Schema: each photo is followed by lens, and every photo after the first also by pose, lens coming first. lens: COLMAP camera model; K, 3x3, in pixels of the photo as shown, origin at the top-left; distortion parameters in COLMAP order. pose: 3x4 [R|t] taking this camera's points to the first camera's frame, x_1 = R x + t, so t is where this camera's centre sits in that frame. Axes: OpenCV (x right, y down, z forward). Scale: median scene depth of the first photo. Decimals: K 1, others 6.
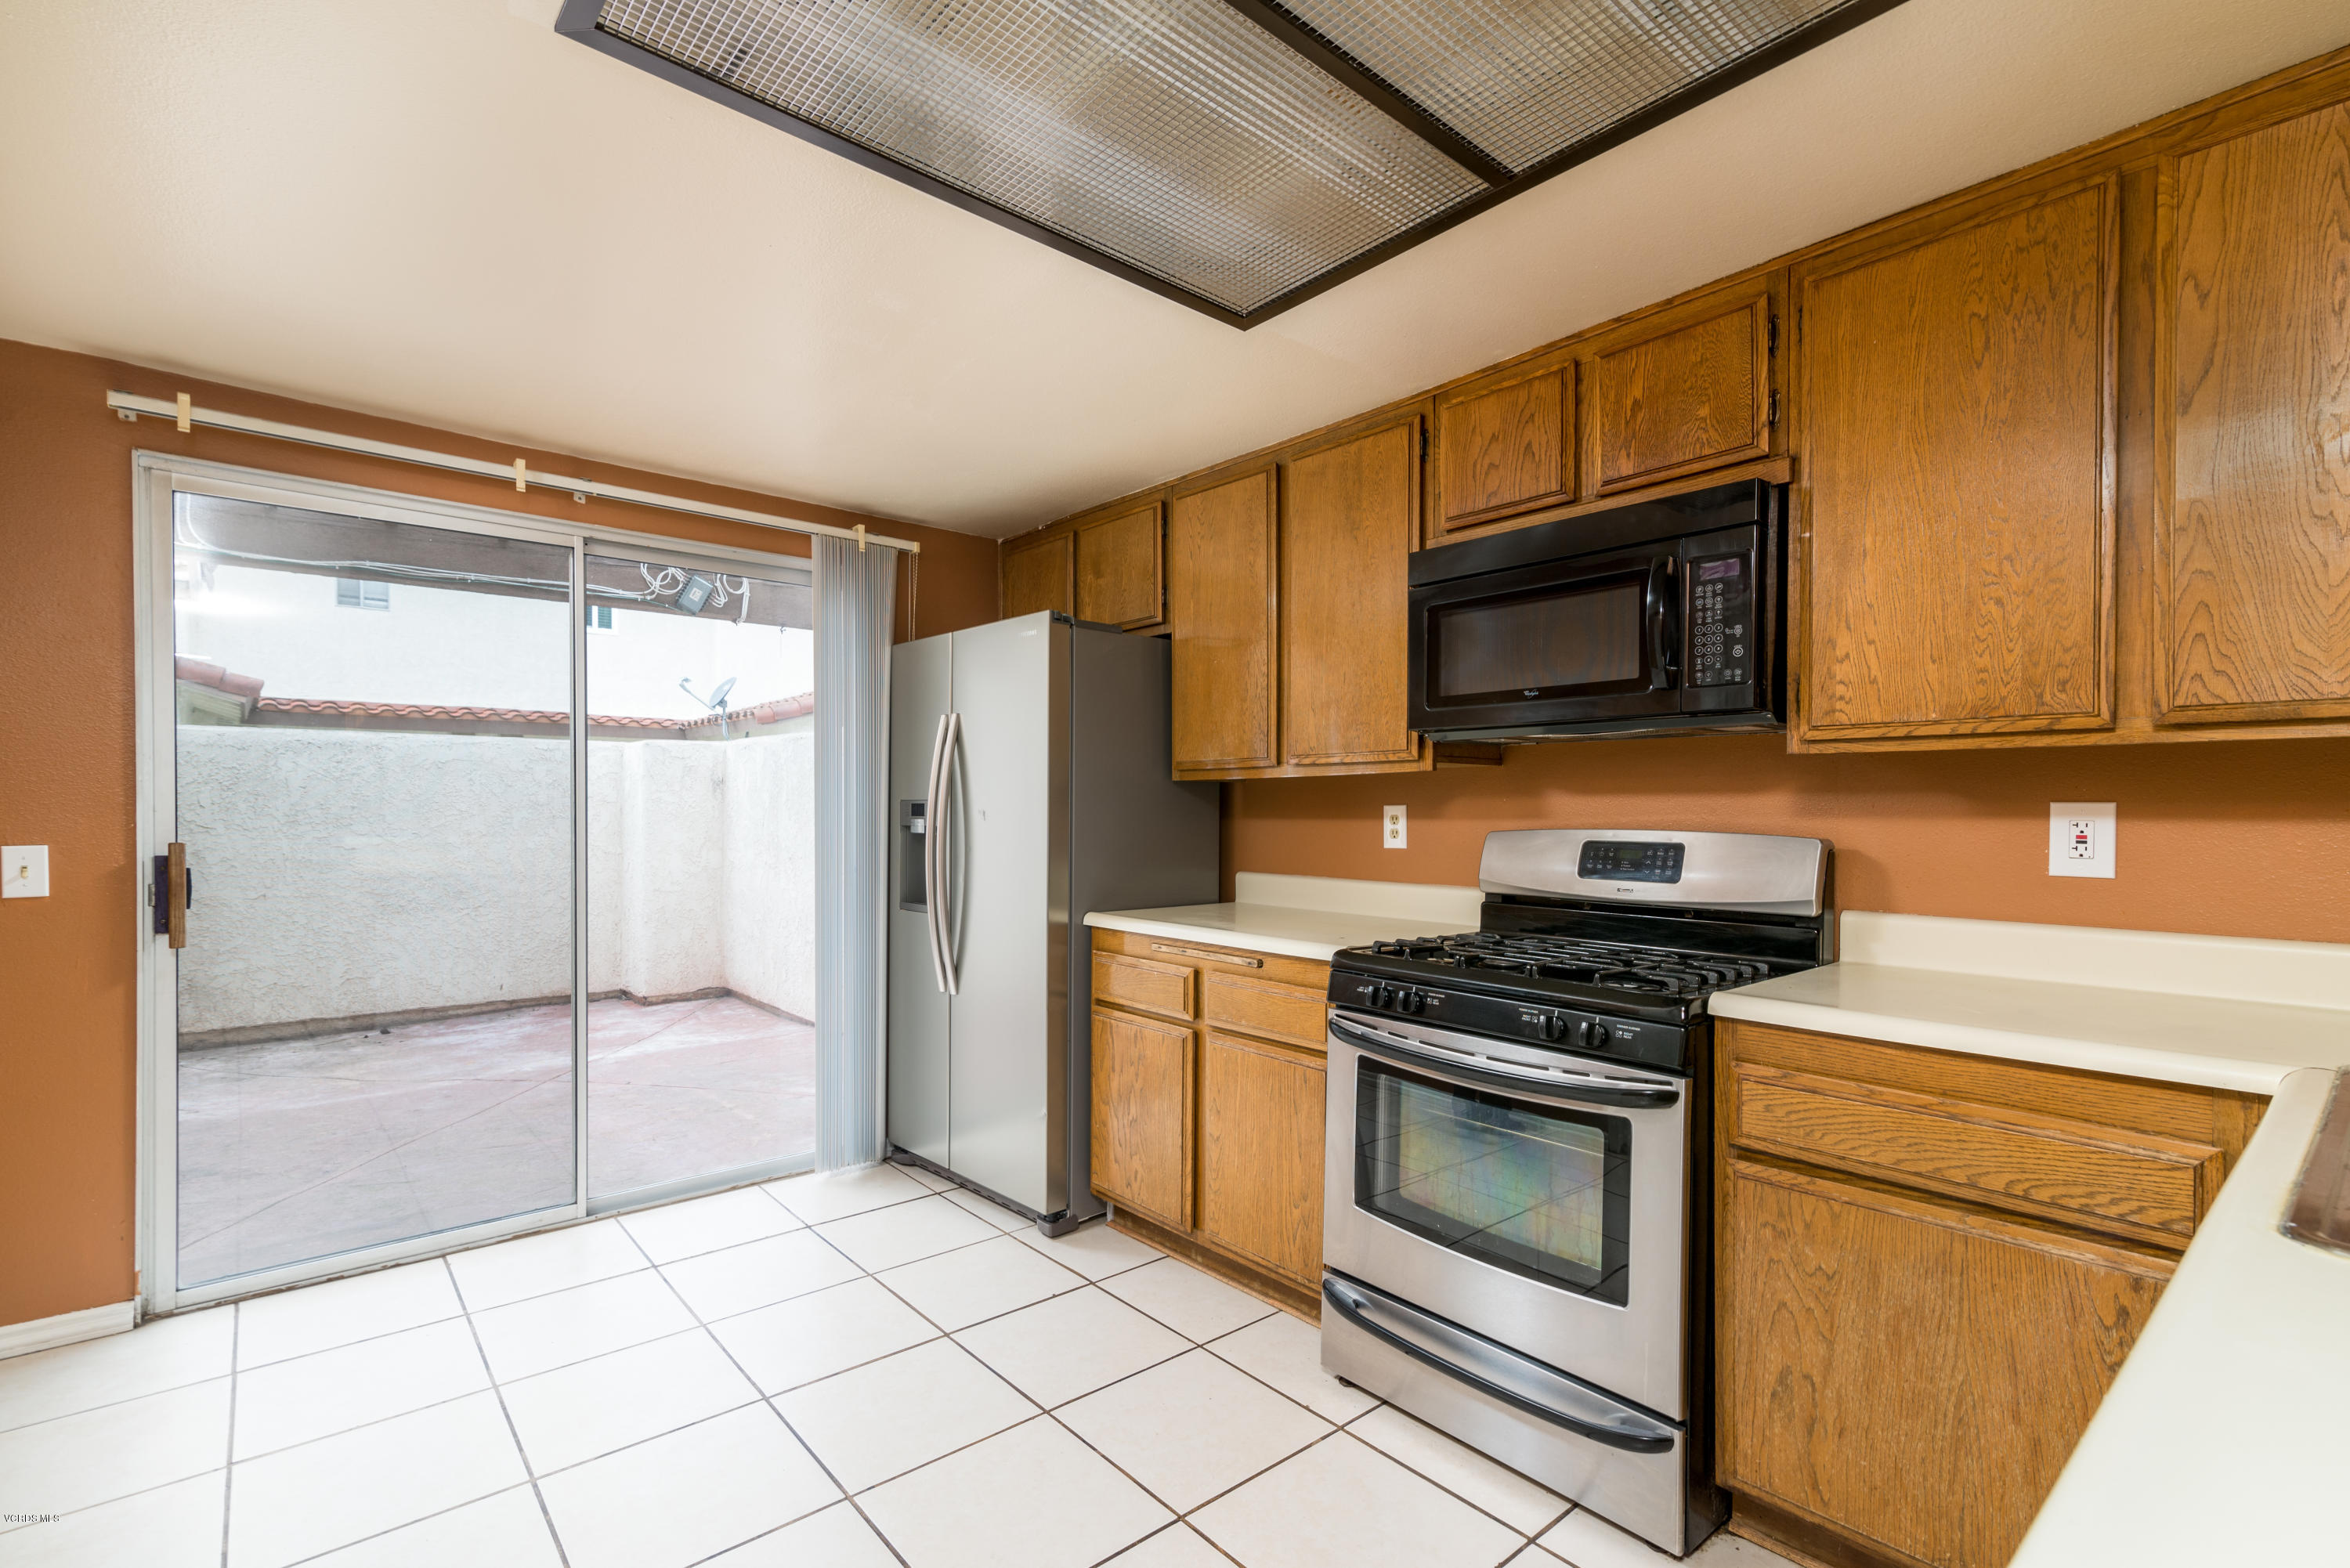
lens RADIAL K [[1057.2, 0, 1164.3], [0, 1057.2, 805.4], [0, 0, 1]] dist [0.001642, -0.000104]
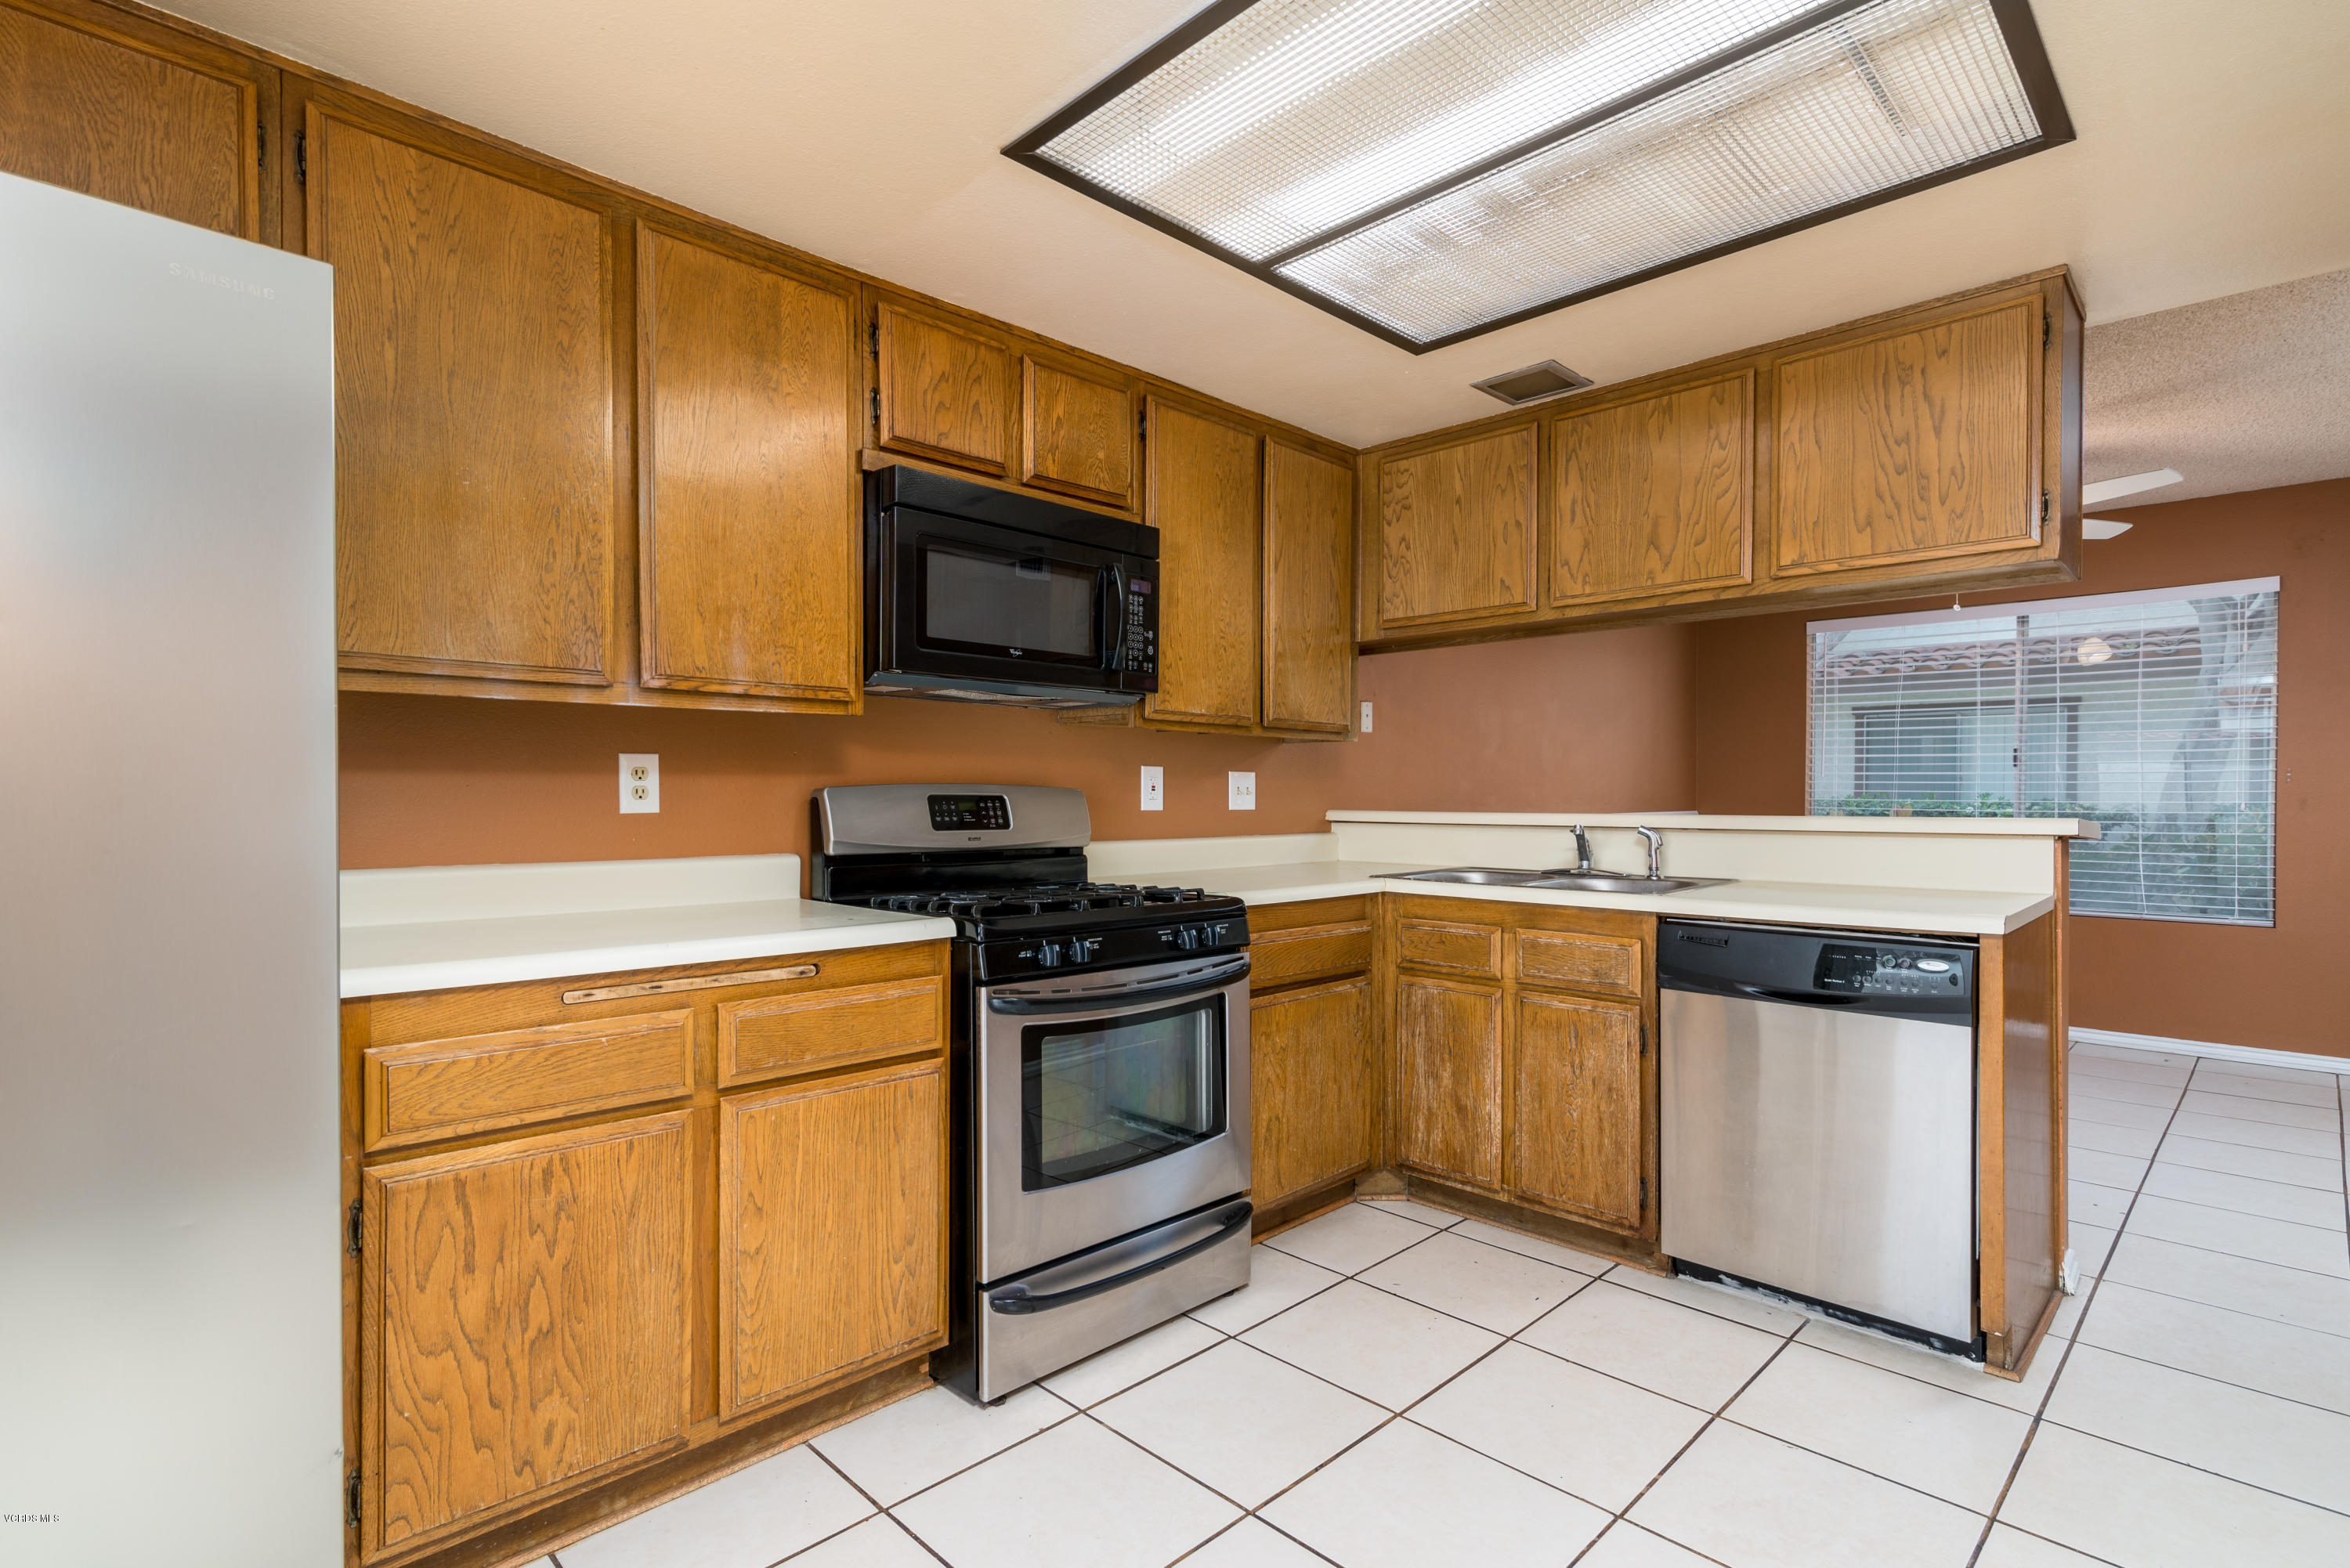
lens RADIAL K [[1119.4, 0, 1169.6], [0, 1119.4, 800.0], [0, 0, 1]] dist [-0.004066, 0.001082]
pose [[-0.077077, -0.006796, 0.997002, -0.703843], [-0.006350, 0.999960, 0.006325, 0.029571], [-0.997005, -0.005844, -0.077117, 0.846990]]
